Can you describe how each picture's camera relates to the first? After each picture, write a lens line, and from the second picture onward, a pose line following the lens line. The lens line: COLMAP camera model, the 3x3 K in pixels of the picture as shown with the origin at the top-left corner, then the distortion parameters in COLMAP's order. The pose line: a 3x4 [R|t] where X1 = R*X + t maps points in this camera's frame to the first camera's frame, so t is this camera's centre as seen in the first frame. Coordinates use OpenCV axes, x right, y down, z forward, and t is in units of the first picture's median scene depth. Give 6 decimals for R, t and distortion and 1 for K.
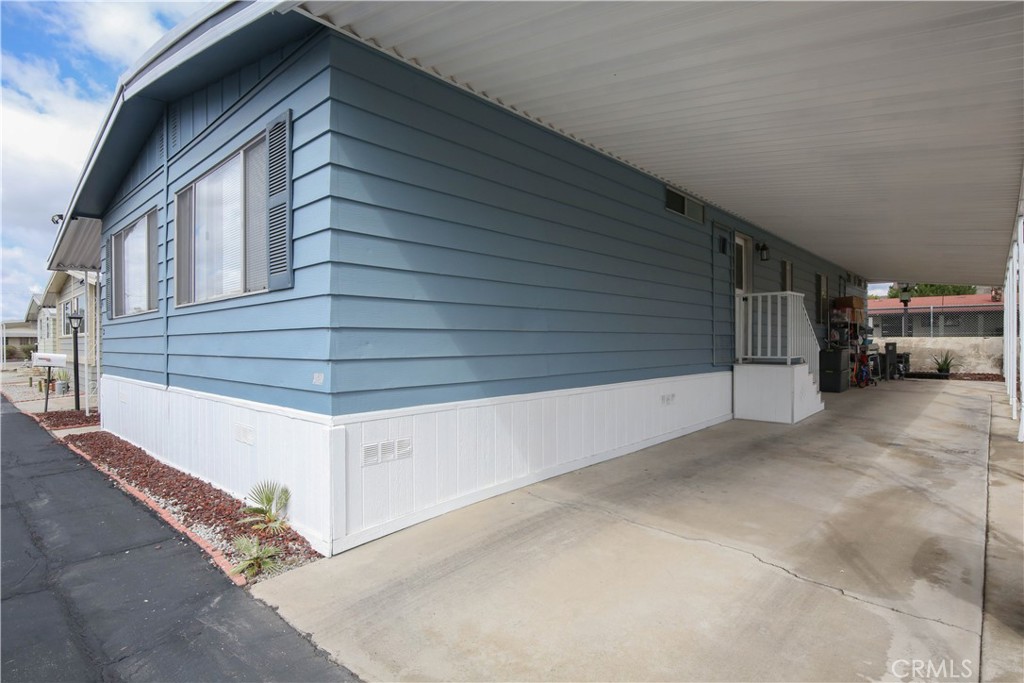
lens RADIAL K [[528.9, 0, 515.0], [0, 528.9, 347.3], [0, 0, 1]] dist [-0.022336, 0.002617]
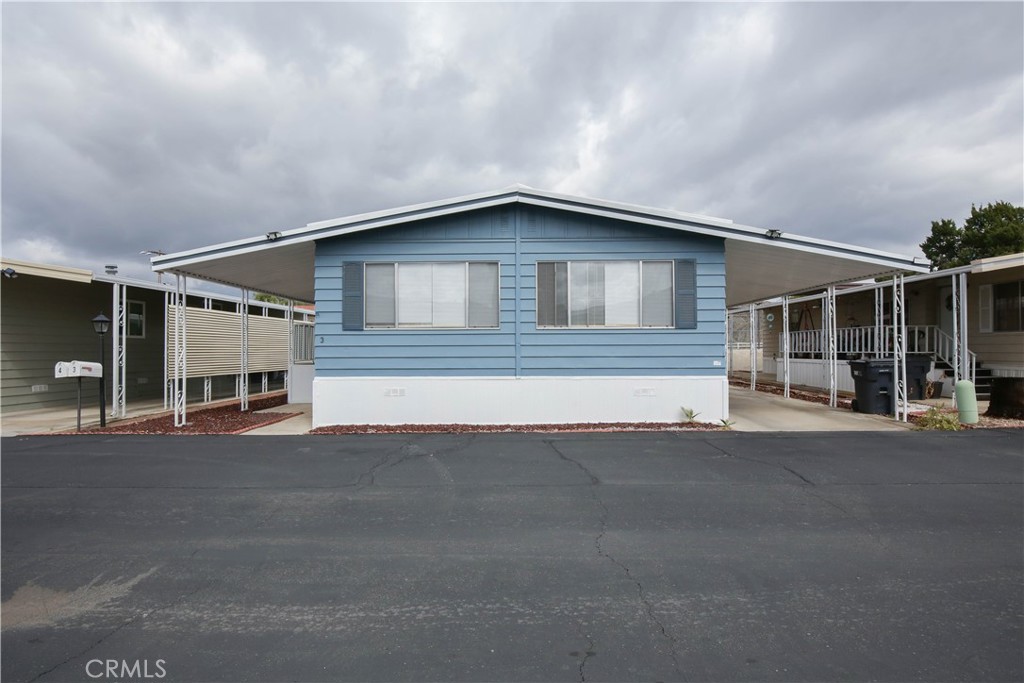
lens RADIAL K [[528.9, 0, 512.2], [0, 528.9, 341.3], [0, 0, 1]] dist [-0.022336, 0.002617]
pose [[0.763158, 0.005766, 0.646186, -1.721657], [0.003879, 0.999901, -0.013504, -0.012429], [-0.646200, 0.012812, 0.763061, -0.234942]]
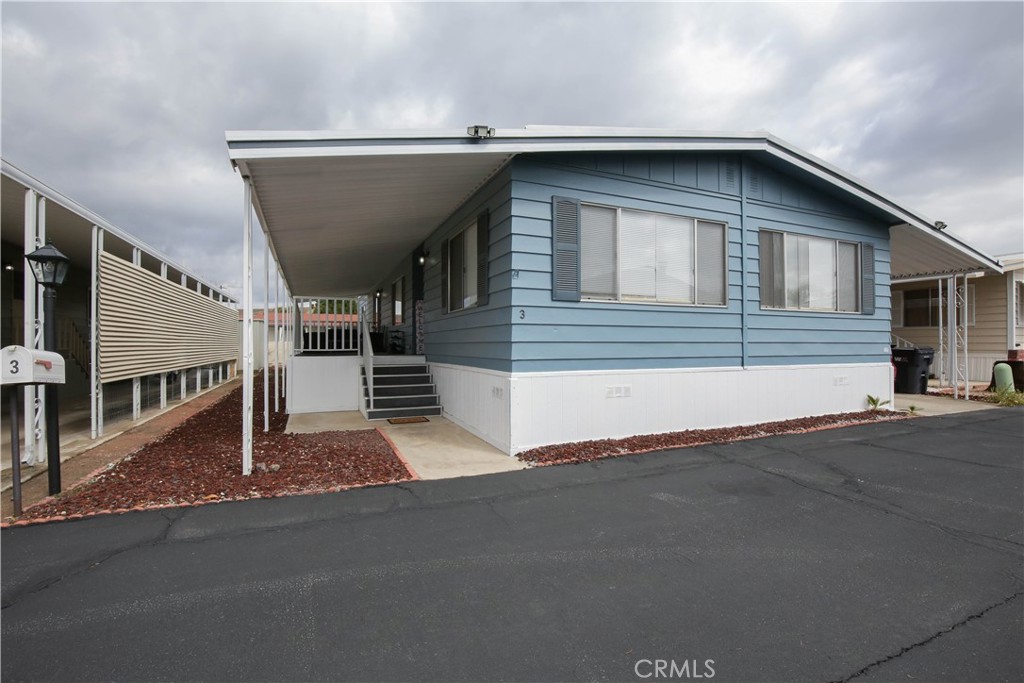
lens RADIAL K [[472.9, 0, 510.9], [0, 472.9, 342.1], [0, 0, 1]] dist [-0.025023, 0.000036]
pose [[0.417035, 0.002495, 0.908887, -1.975272], [-0.001420, 0.999997, -0.002094, 0.015742], [-0.908889, -0.000417, 0.417037, 1.030351]]
